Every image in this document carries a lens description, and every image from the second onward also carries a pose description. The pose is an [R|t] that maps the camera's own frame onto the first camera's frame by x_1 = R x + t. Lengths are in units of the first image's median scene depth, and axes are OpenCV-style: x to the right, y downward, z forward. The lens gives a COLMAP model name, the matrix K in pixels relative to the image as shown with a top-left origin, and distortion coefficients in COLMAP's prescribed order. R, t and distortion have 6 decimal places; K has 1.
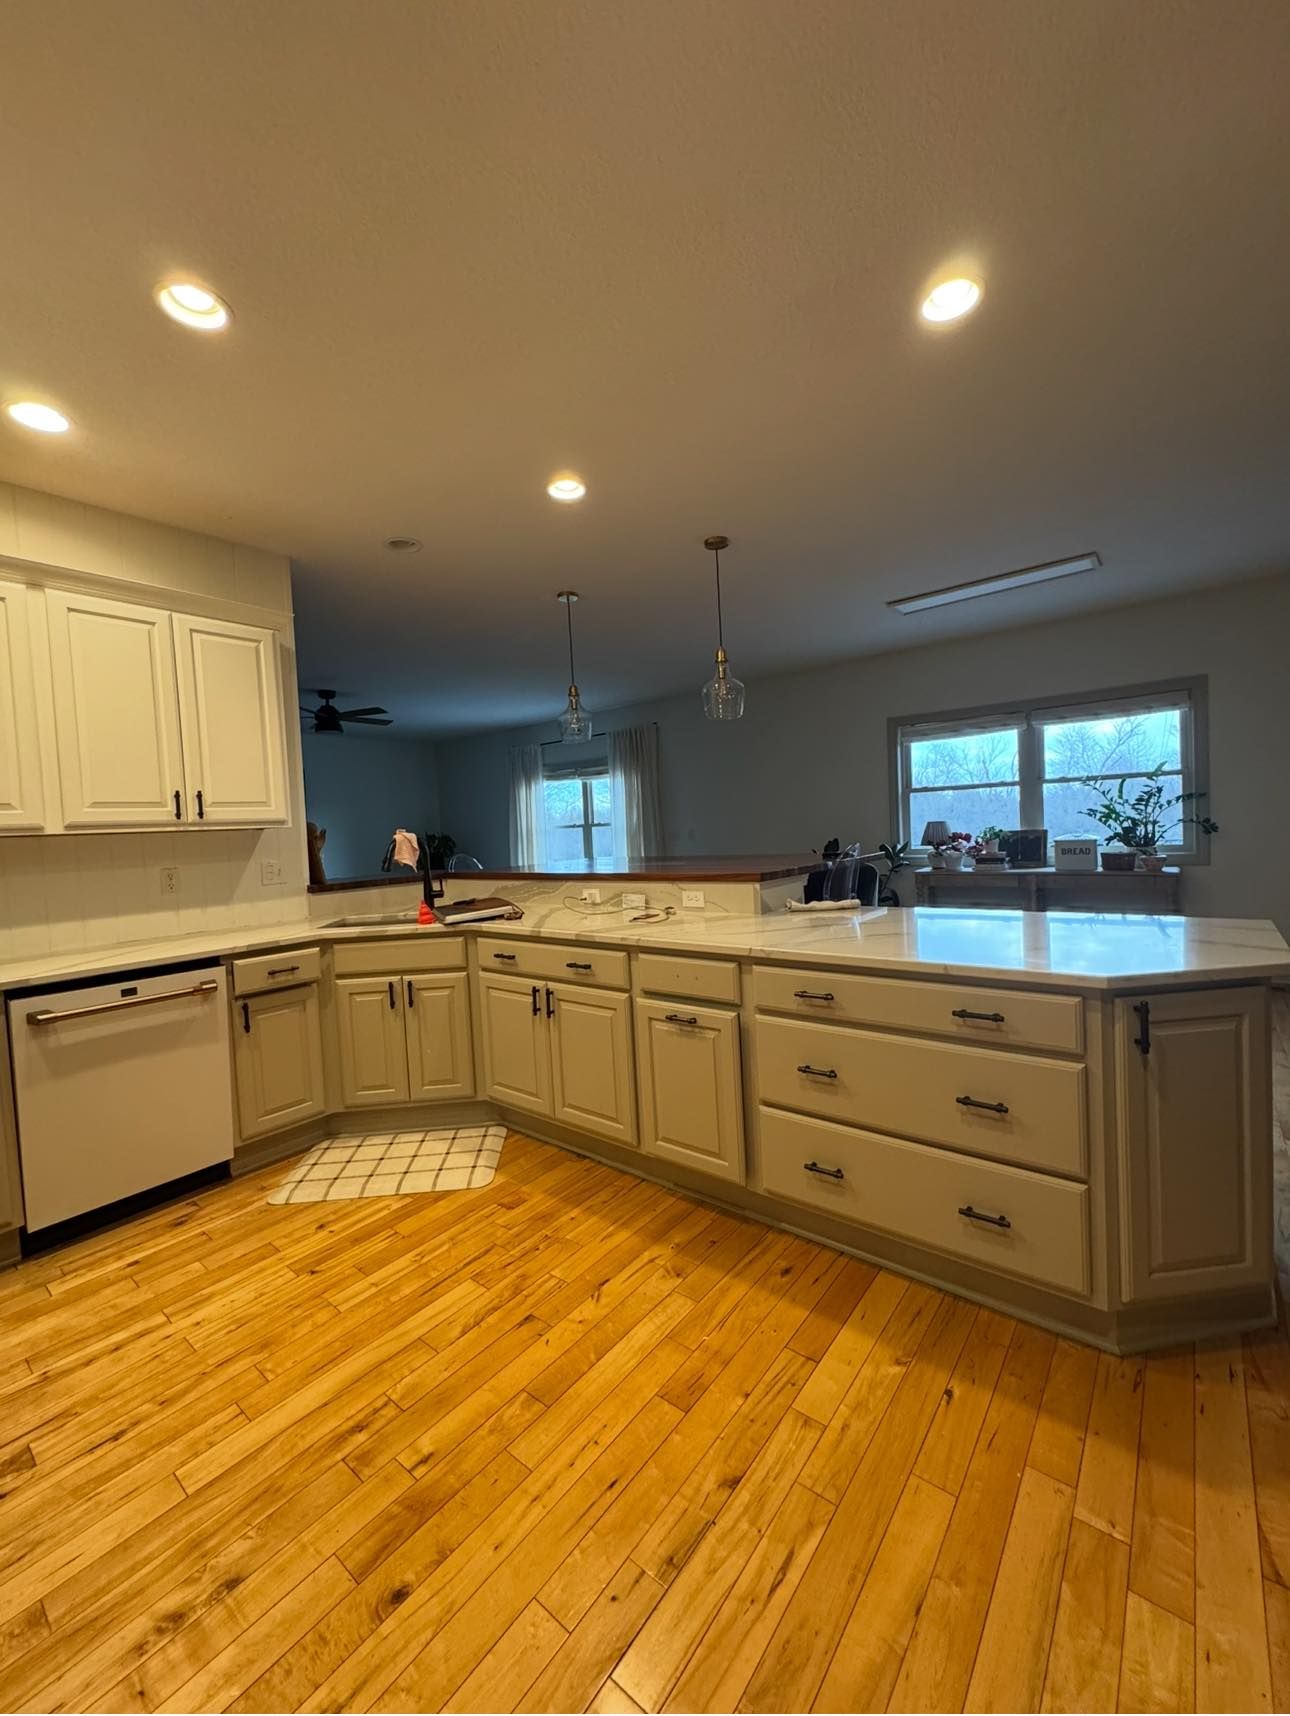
lens RADIAL K [[681.0, 0, 645.0], [0, 681.0, 858.0], [0, 0, 1]] dist [0.001956, 0.000126]
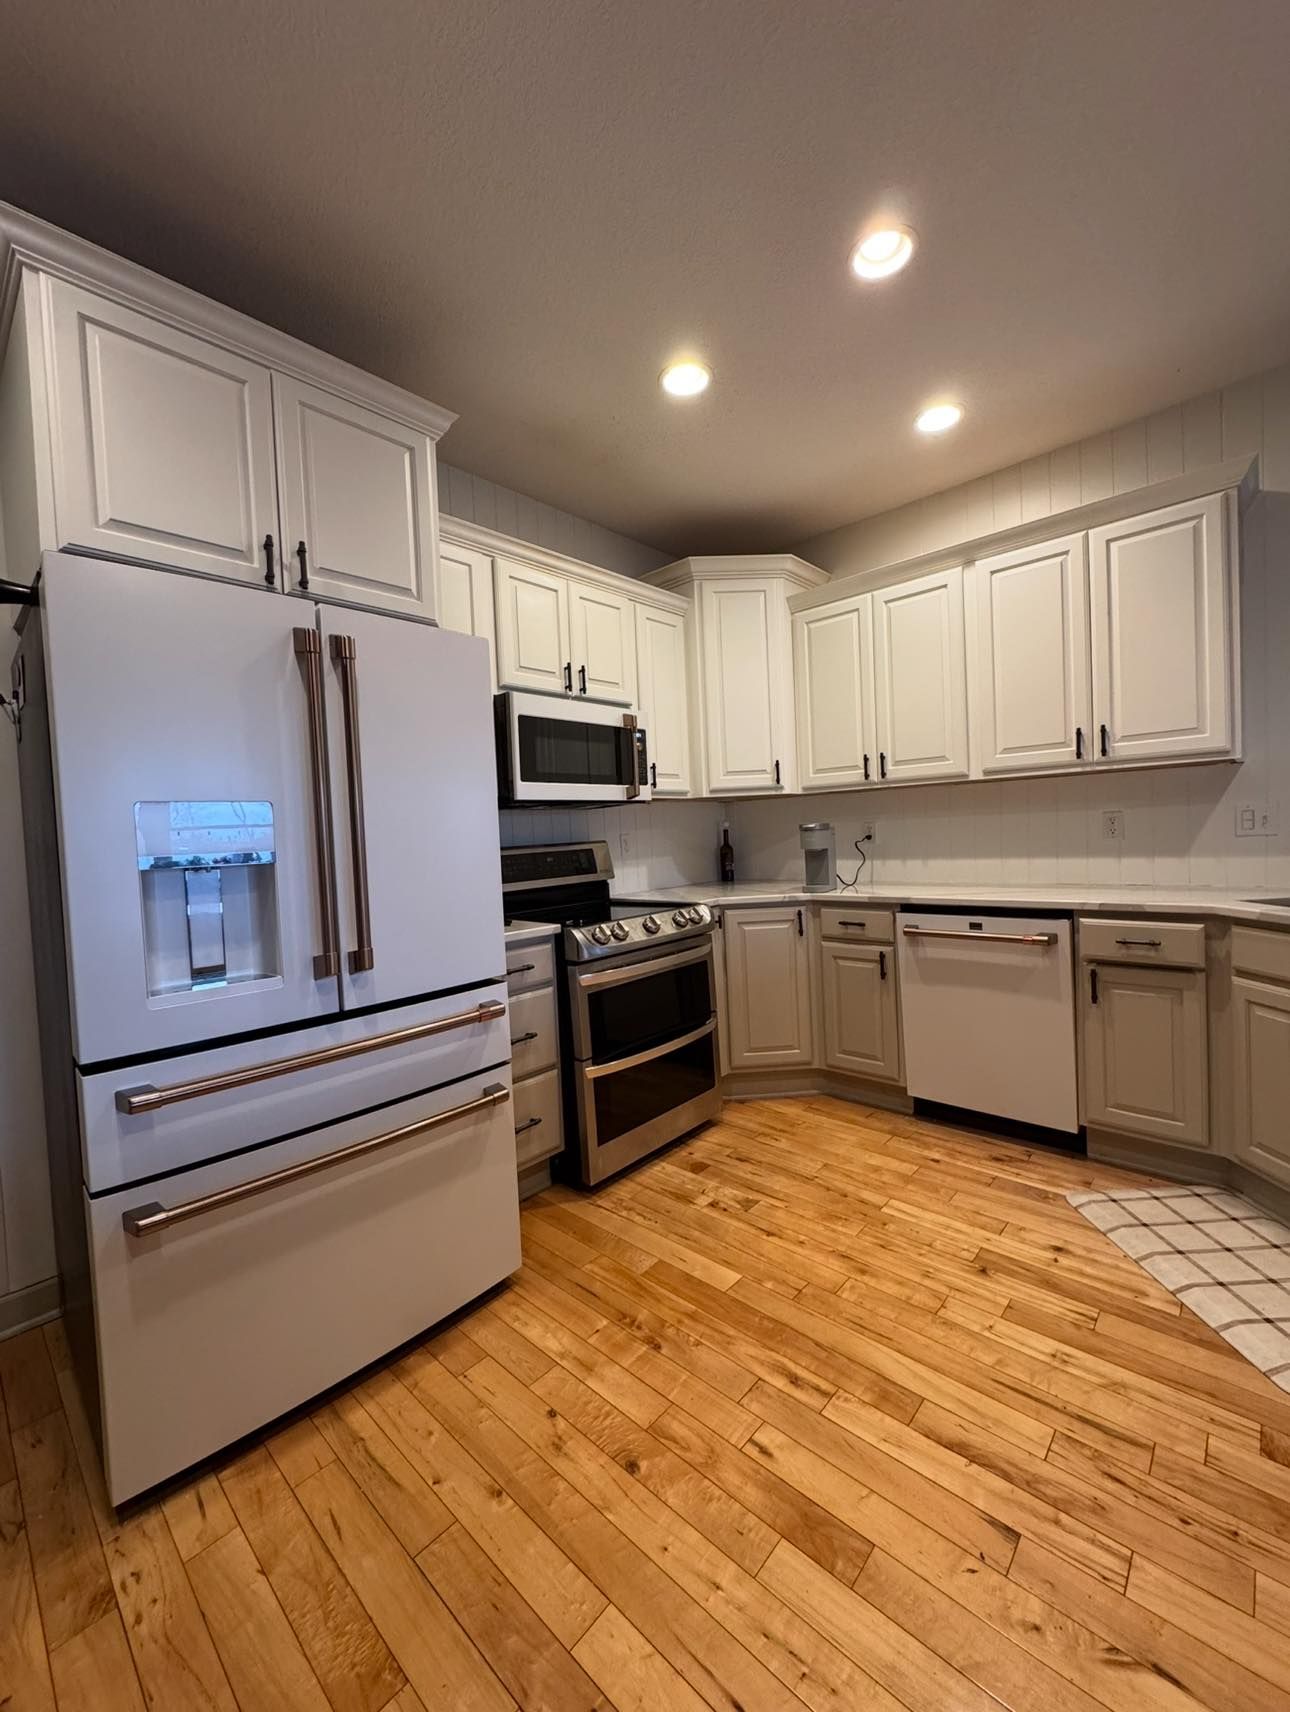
lens RADIAL K [[679.4, 0, 645.0], [0, 679.4, 856.0], [0, 0, 1]] dist [0.001956, 0.000126]
pose [[-0.054876, 0.085430, -0.994832, 0.301501], [0.001722, 0.996340, 0.085465, -0.005762], [0.998492, 0.002977, -0.054822, 0.490885]]
